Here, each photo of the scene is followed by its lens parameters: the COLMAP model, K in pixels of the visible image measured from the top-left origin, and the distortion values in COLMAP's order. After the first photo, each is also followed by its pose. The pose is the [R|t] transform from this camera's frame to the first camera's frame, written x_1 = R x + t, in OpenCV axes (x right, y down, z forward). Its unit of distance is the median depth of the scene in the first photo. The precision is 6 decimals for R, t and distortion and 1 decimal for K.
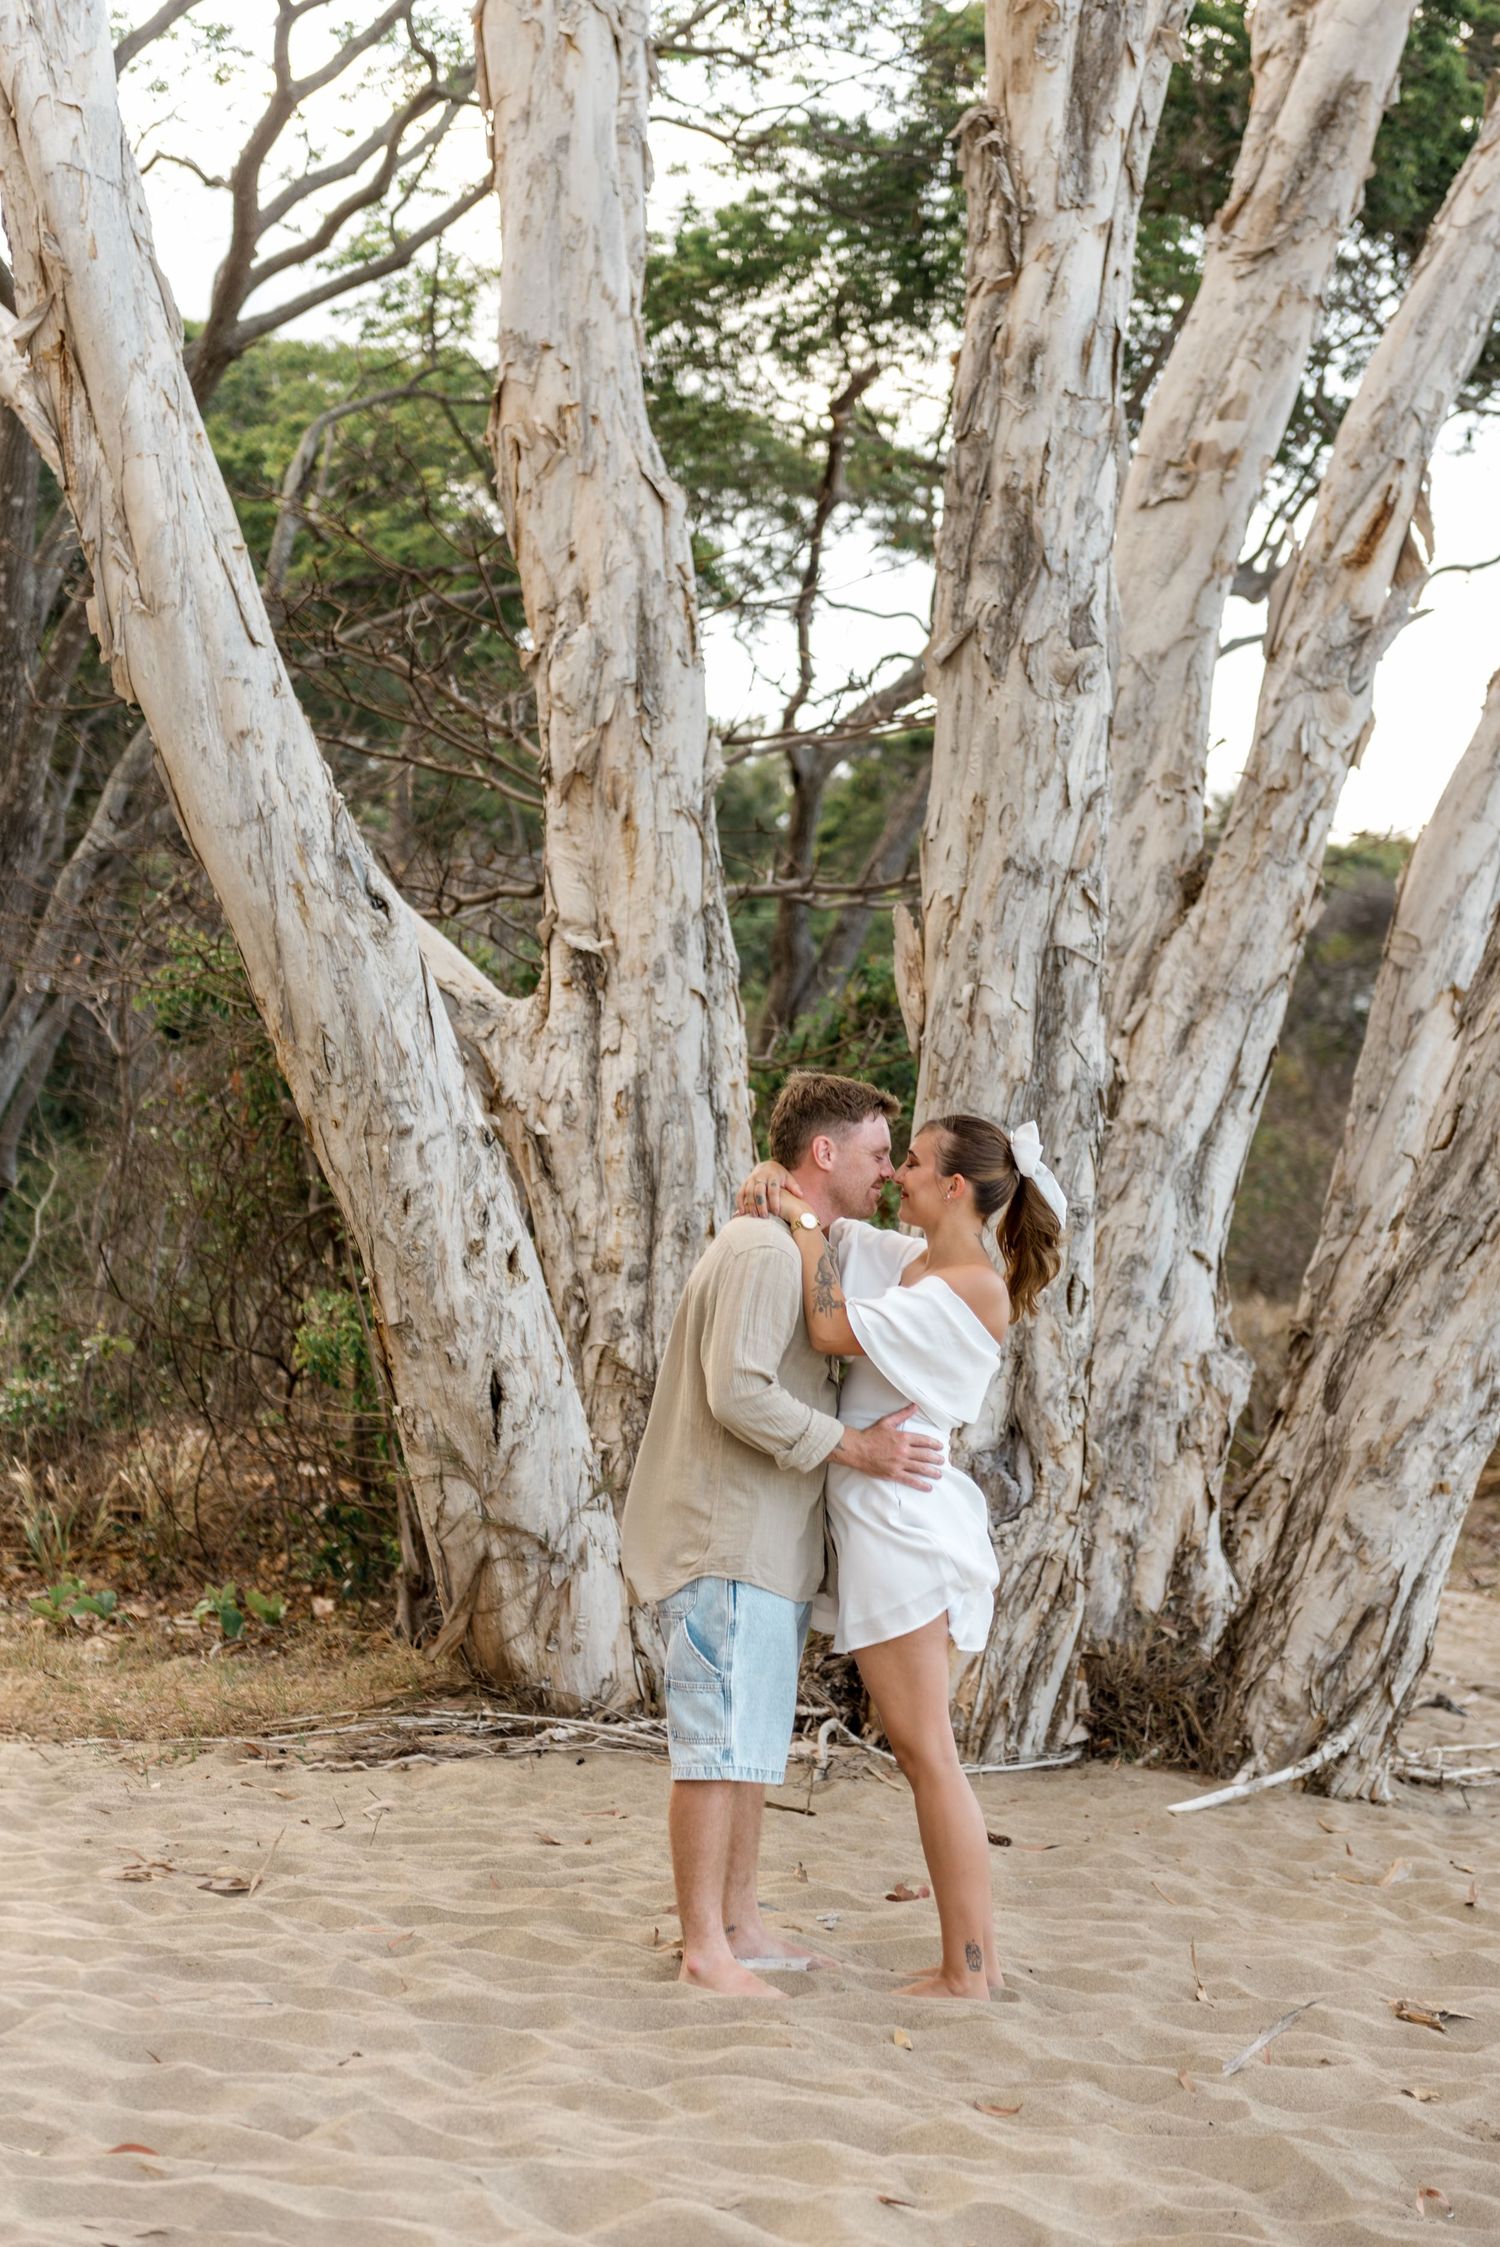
lens RADIAL K [[4165.3, 0, 773.1], [0, 4165.3, 1075.7], [0, 0, 1]] dist [0.004048, -0.171723]
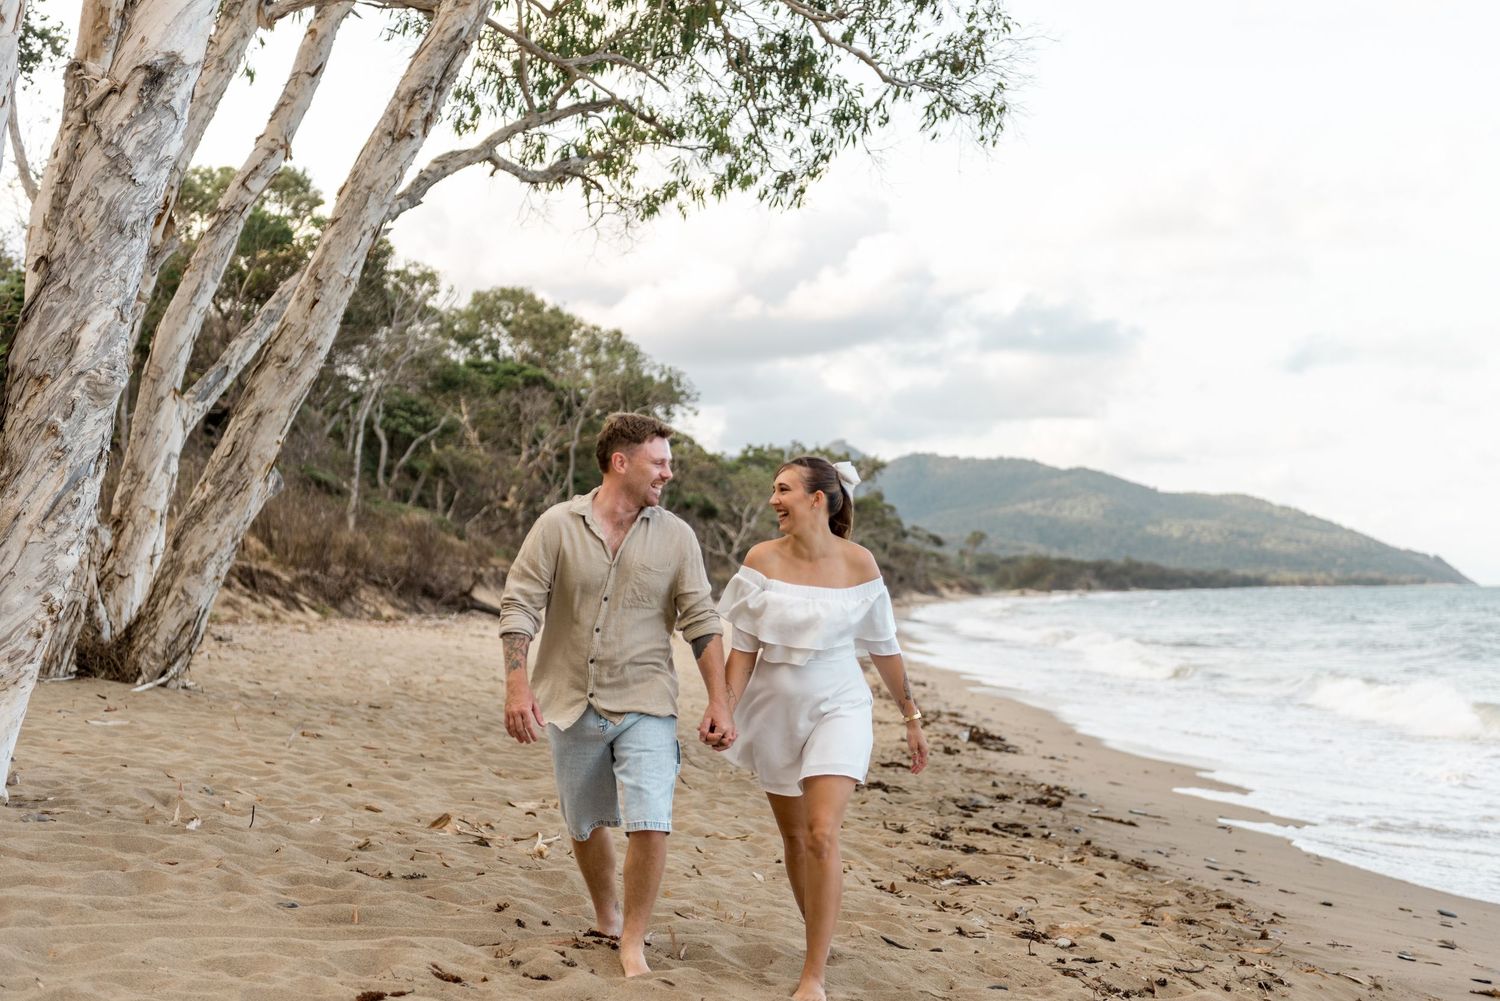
lens RADIAL K [[2446.2, 0, 774.6], [0, 2446.2, 500.4], [0, 0, 1]] dist [0.019244, -0.075857]
pose [[0.822697, 0.027289, 0.567825, -0.449393], [-0.058498, 0.997609, 0.036812, -0.033855], [-0.565463, -0.063502, 0.822326, -0.539703]]
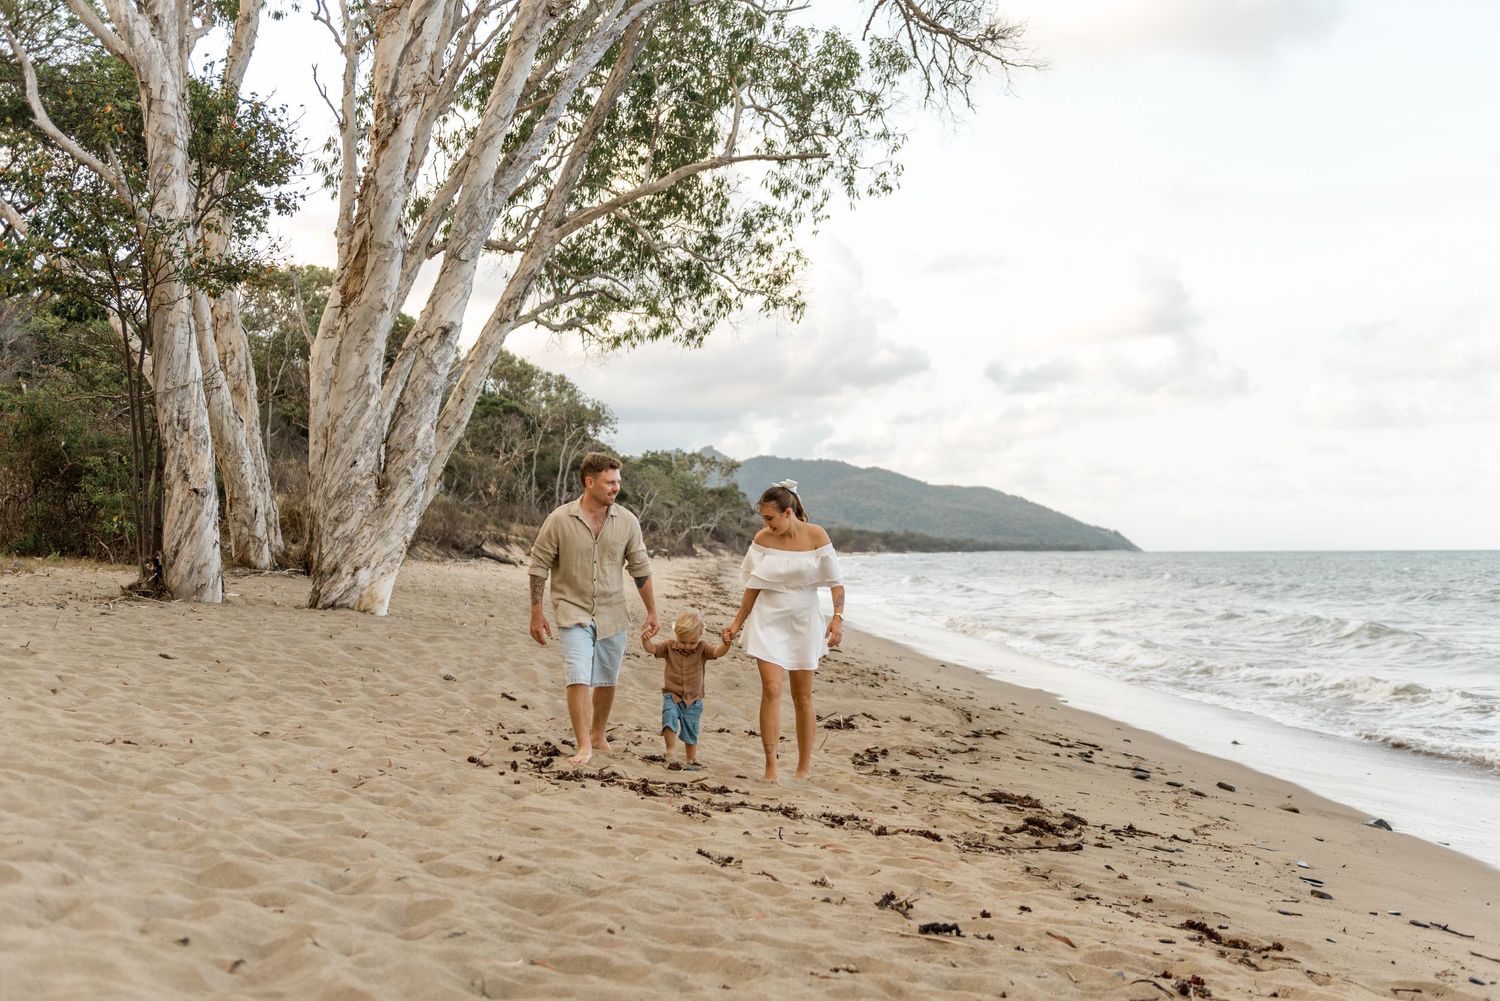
lens RADIAL K [[1730.4, 0, 771.2], [0, 1730.4, 507.2], [0, 0, 1]] dist [-0.009887, 0.029108]
pose [[0.784838, 0.030196, 0.618965, -0.898390], [-0.073009, 0.996362, 0.043966, -0.074813], [-0.615385, -0.079696, 0.784187, -1.140050]]
